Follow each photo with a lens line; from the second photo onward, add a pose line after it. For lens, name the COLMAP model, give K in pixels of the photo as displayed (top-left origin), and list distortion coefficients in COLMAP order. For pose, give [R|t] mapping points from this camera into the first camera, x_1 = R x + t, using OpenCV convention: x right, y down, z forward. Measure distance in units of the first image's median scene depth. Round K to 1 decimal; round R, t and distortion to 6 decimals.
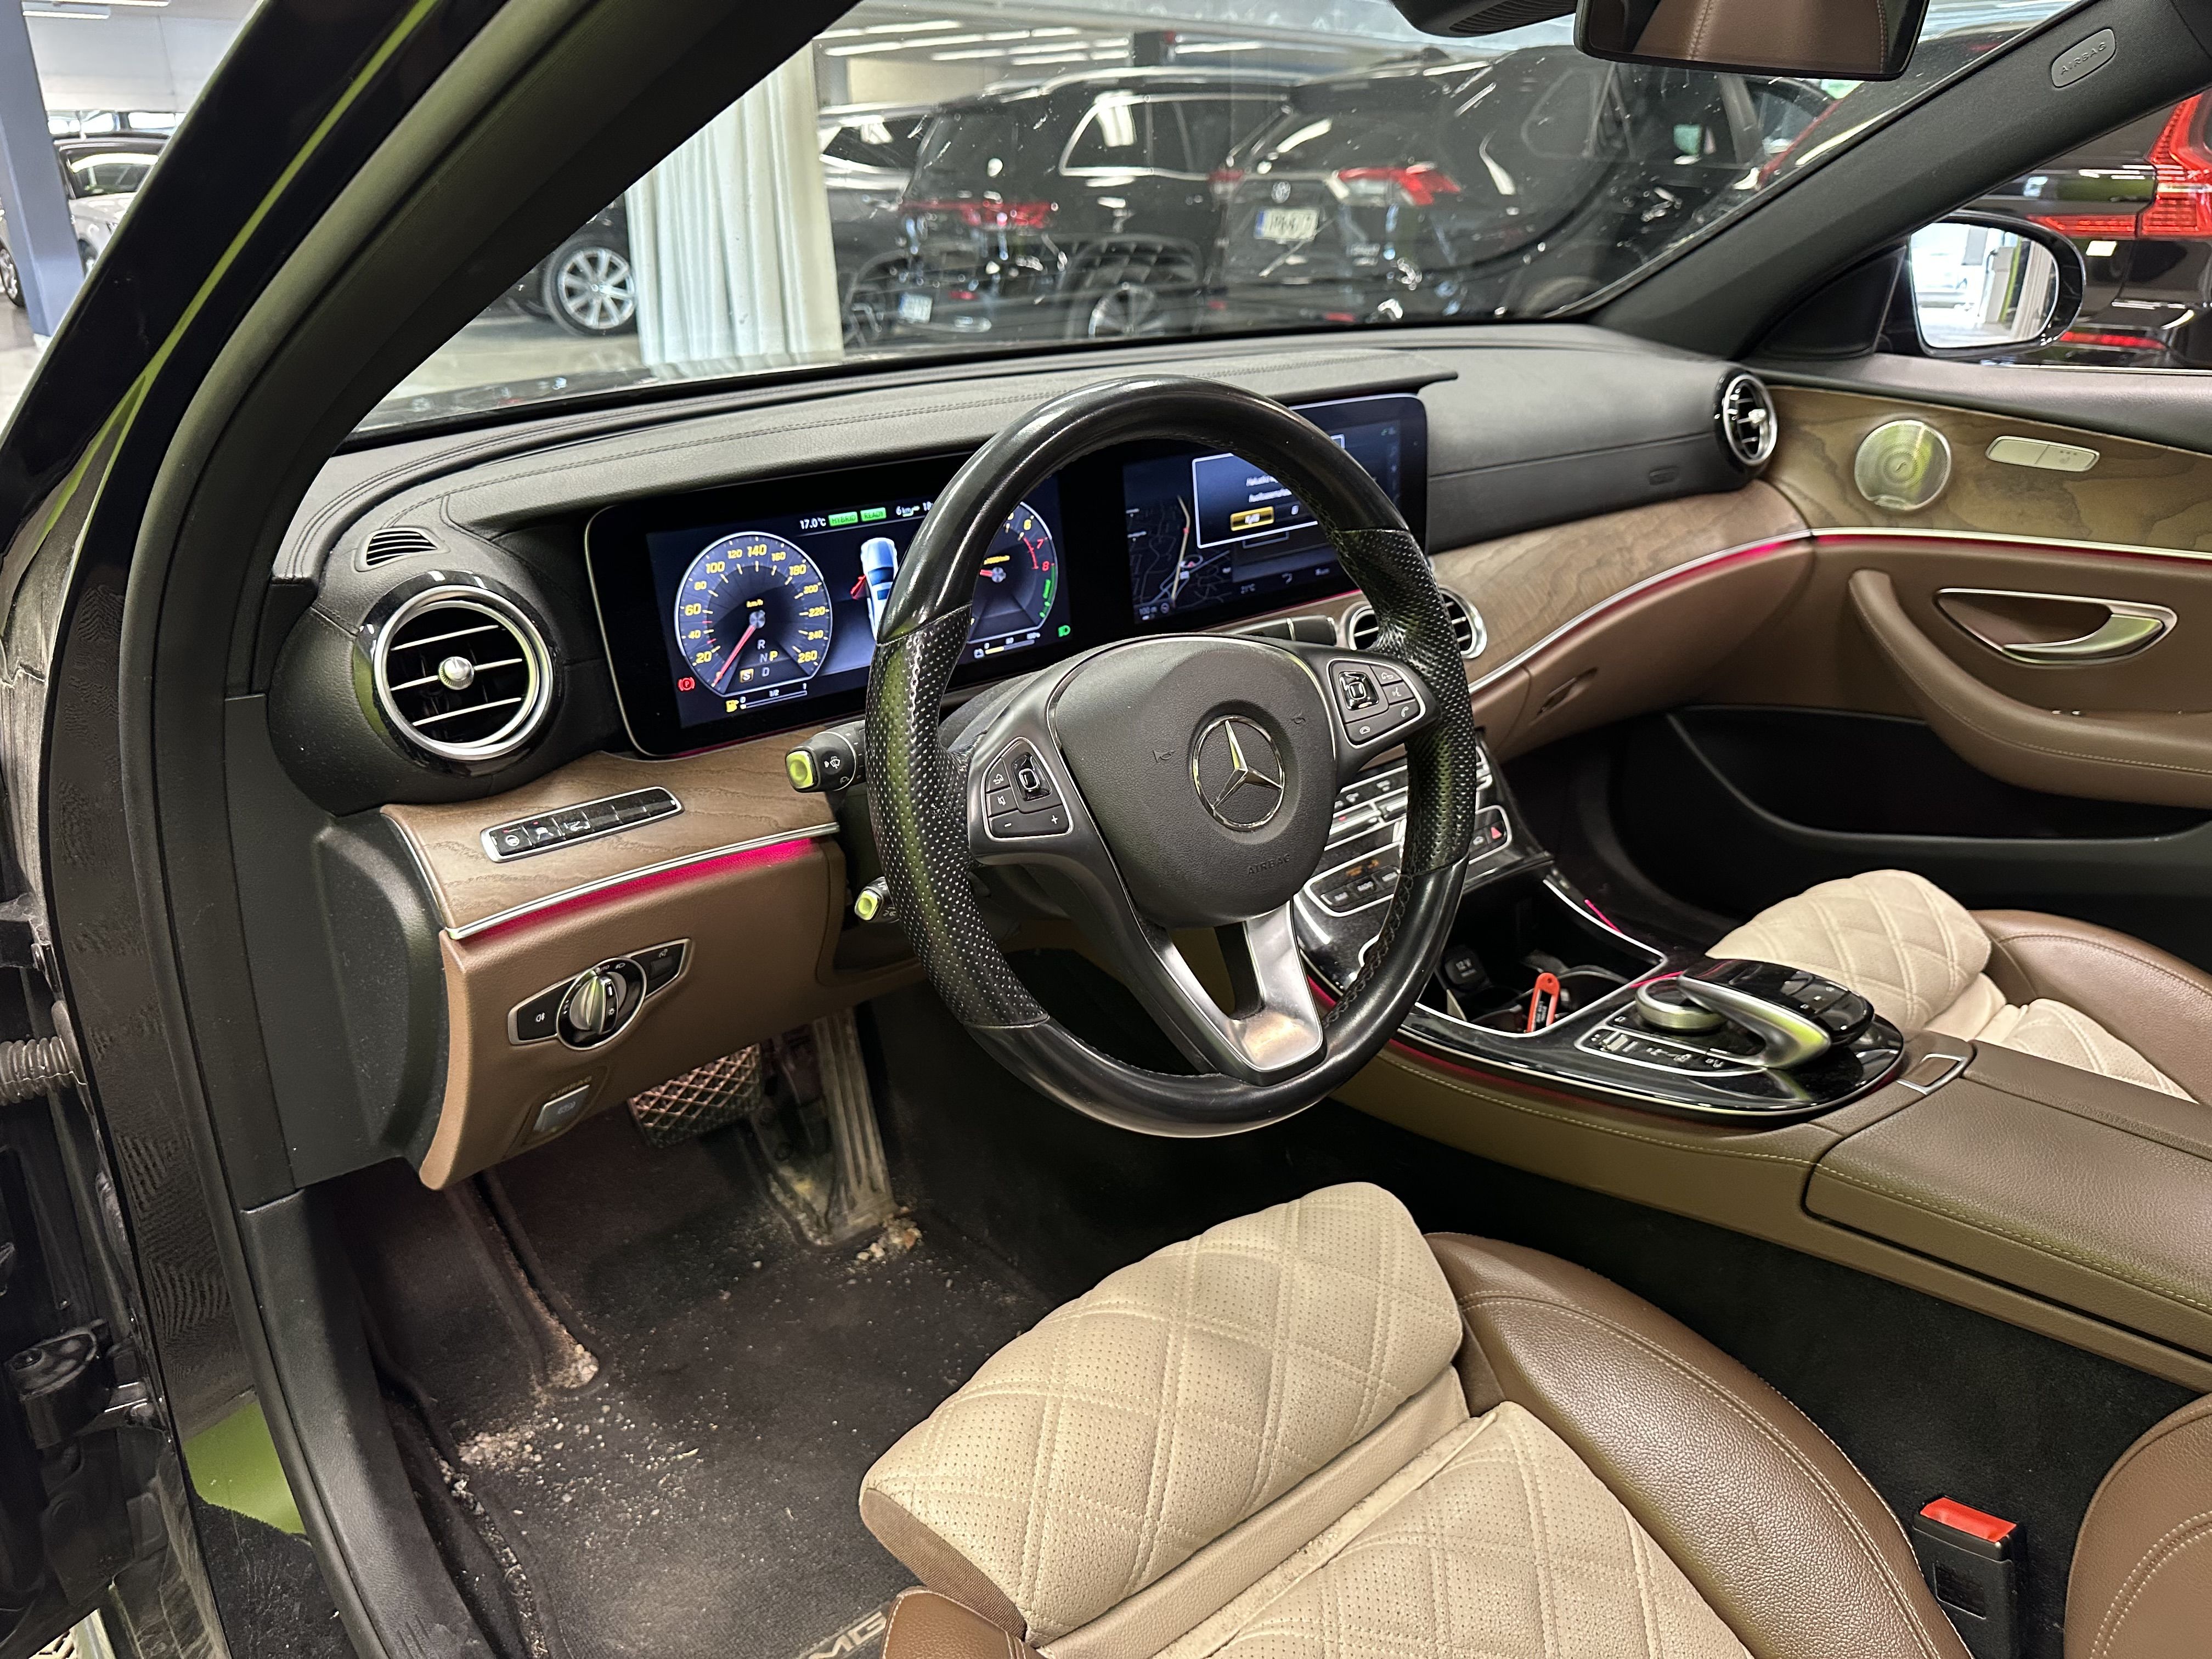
lens RADIAL K [[1531.1, 0, 1106.0], [0, 1531.1, 829.5], [0, 0, 1]] dist [-0.000269, -0.001408]
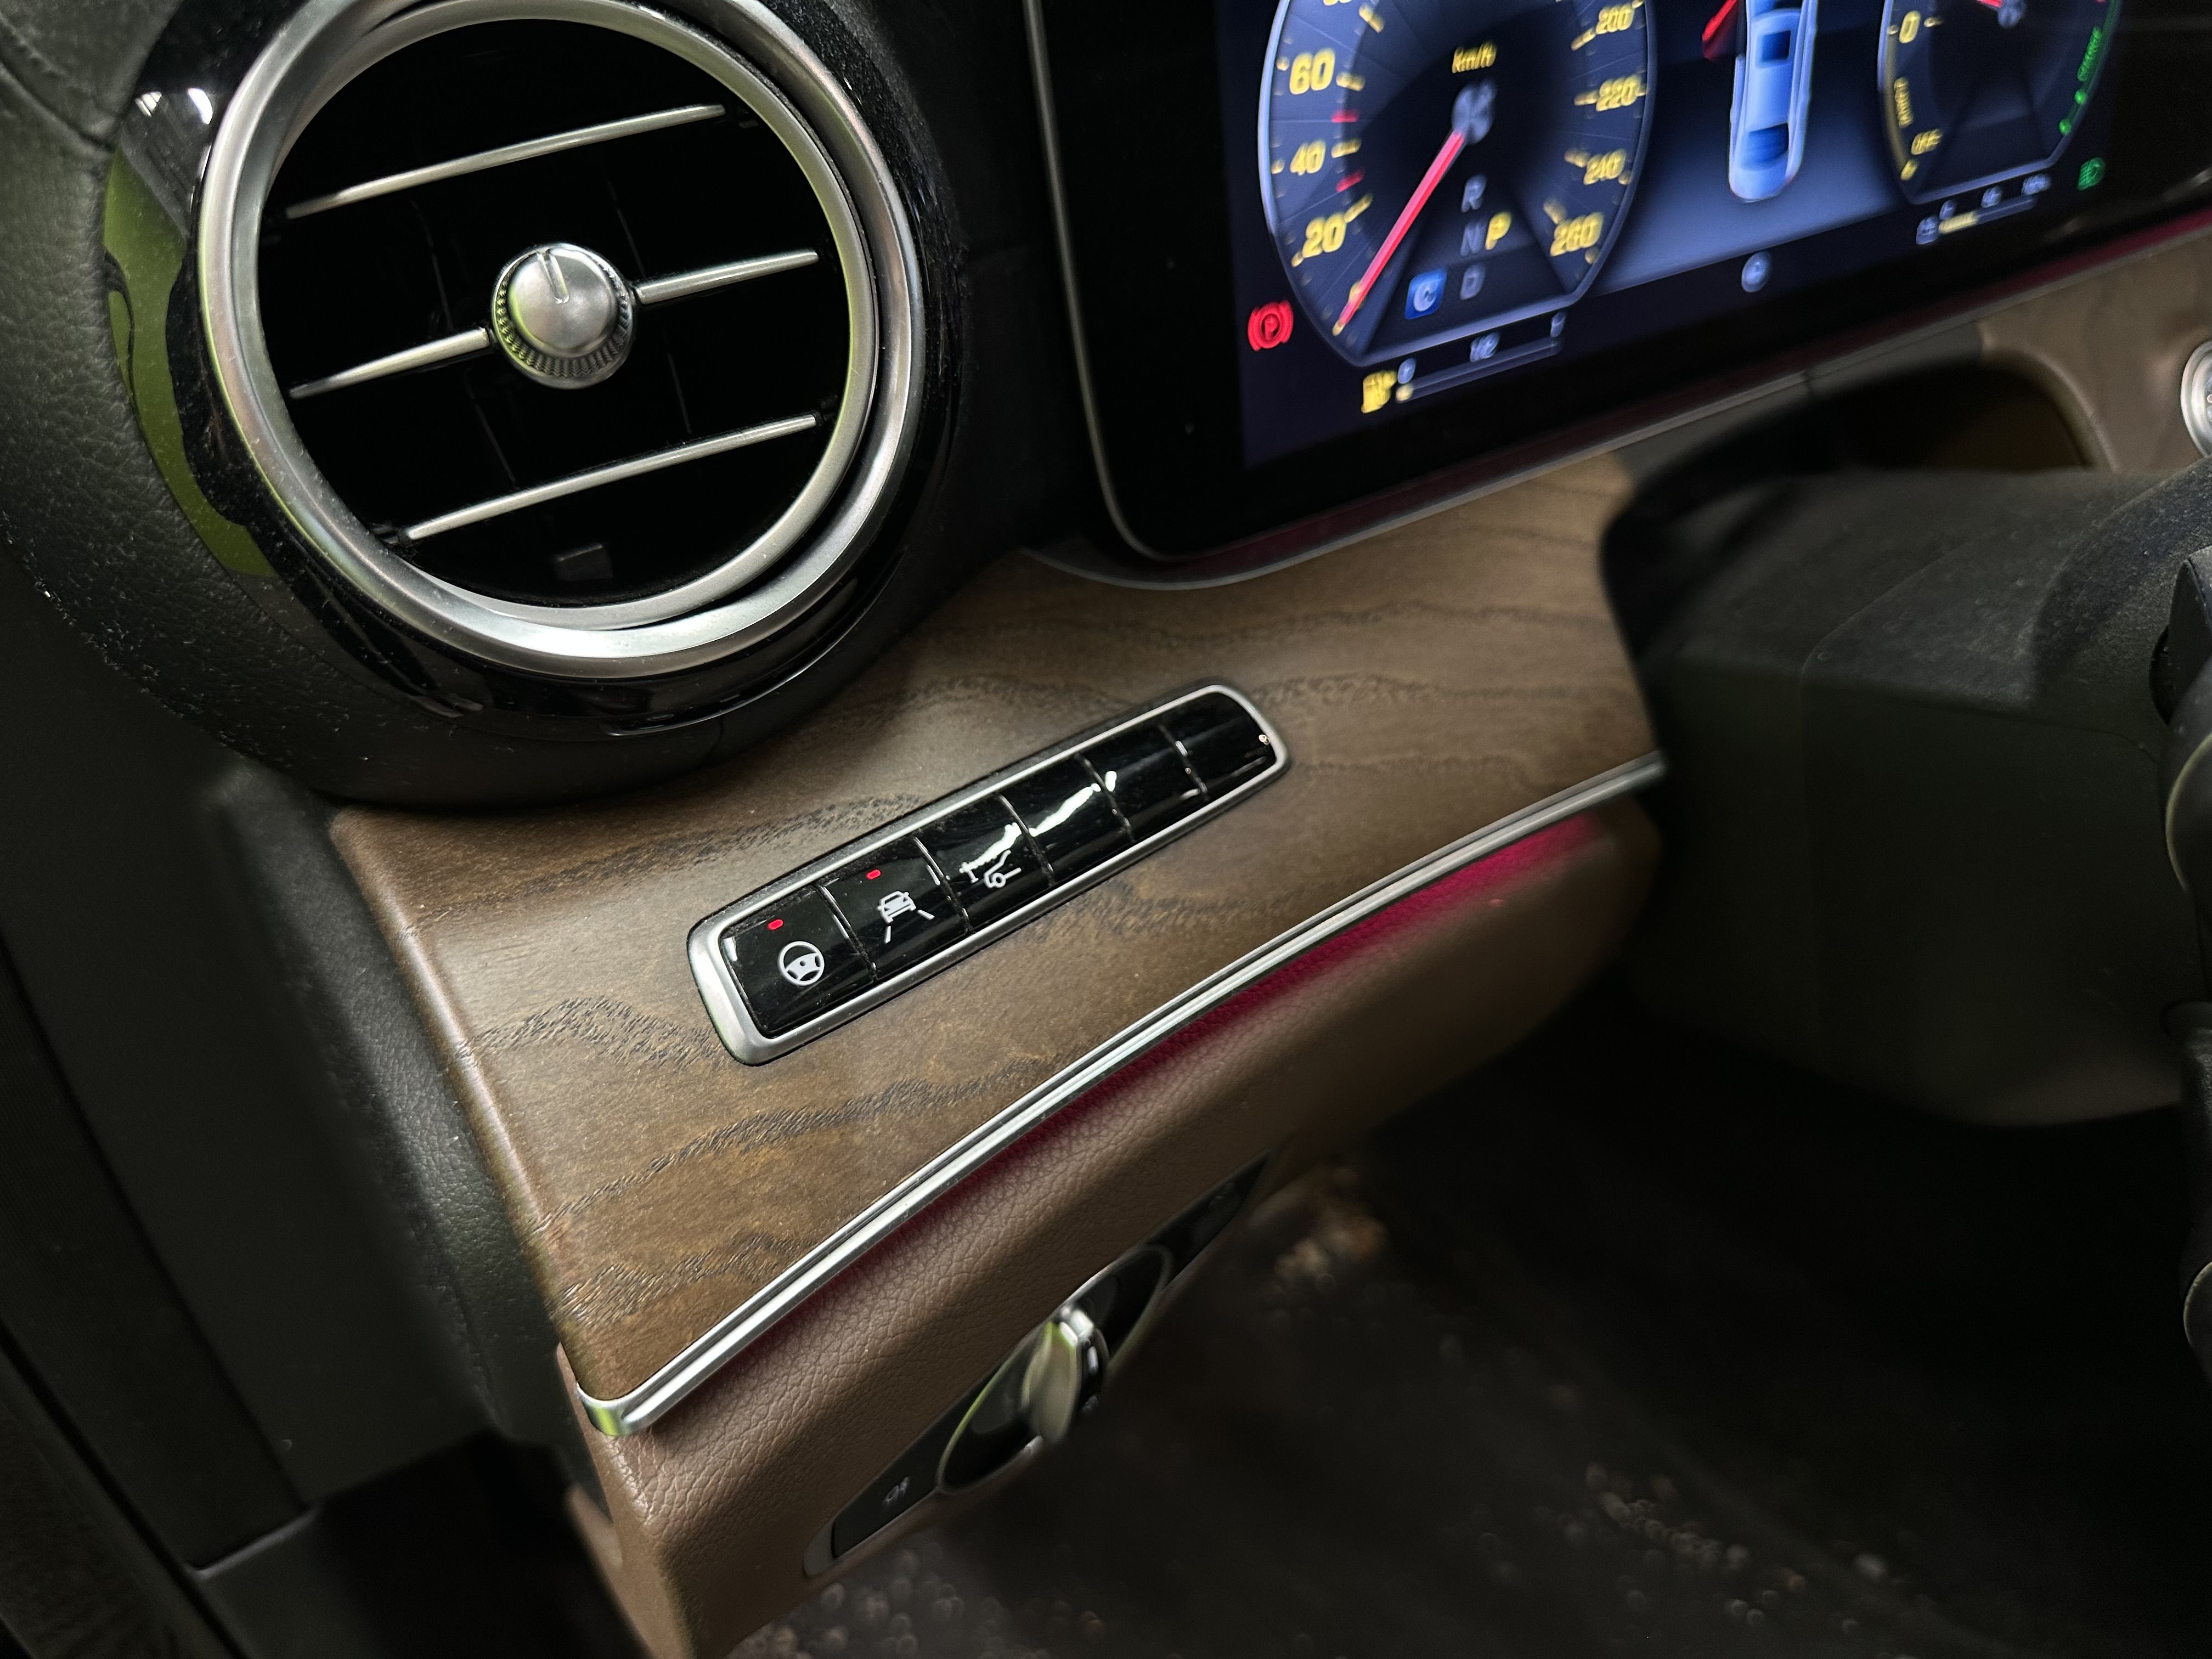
lens RADIAL K [[1743.8, 0, 1106.0], [0, 1743.8, 829.5], [0, 0, 1]] dist [-0.042728, -0.011687]
pose [[0.994466, 0.045889, -0.094505, -0.263059], [-0.022746, 0.972271, 0.232747, -0.074984], [0.102565, -0.229310, 0.967935, 0.616414]]
